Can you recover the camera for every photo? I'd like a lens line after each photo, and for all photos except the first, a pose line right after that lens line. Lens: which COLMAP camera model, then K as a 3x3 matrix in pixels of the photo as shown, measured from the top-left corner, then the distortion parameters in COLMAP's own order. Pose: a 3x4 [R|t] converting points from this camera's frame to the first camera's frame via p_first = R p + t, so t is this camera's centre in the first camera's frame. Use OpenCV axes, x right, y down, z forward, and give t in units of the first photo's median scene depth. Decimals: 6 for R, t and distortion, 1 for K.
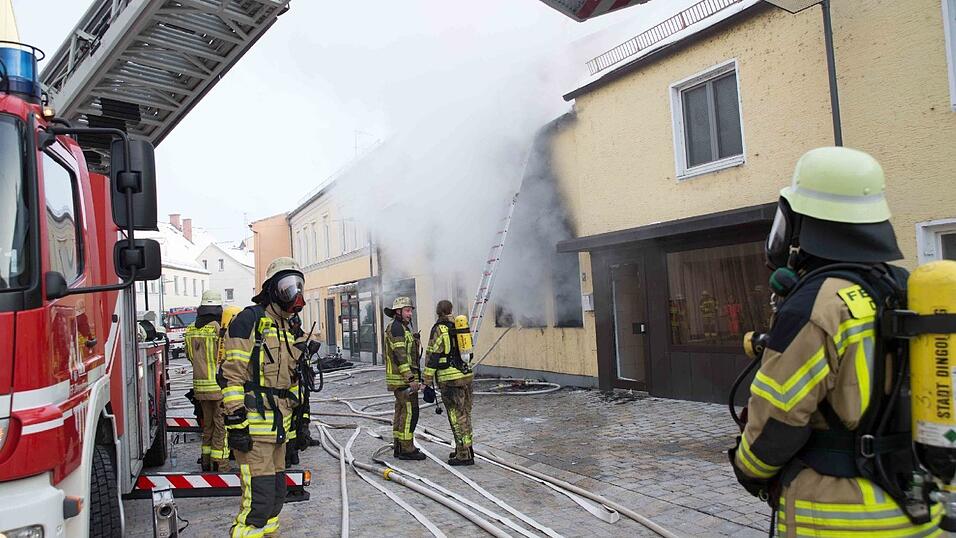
lens RADIAL K [[726.4, 0, 474.6], [0, 726.4, 271.8], [0, 0, 1]] dist [-0.106199, 0.109601]
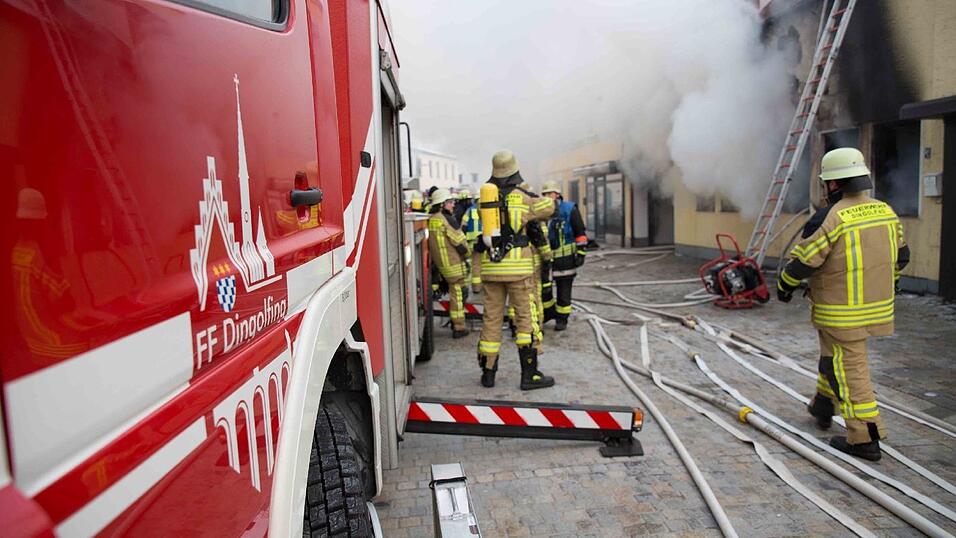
lens RADIAL K [[645.3, 0, 478.0], [0, 645.3, 269.0], [0, 0, 1]] dist [-0.135075, 0.091533]
pose [[0.949425, 0.057999, -0.308590, -0.149234], [-0.006295, 0.986111, 0.165968, 0.035865], [0.313930, -0.155631, 0.936604, 0.308505]]
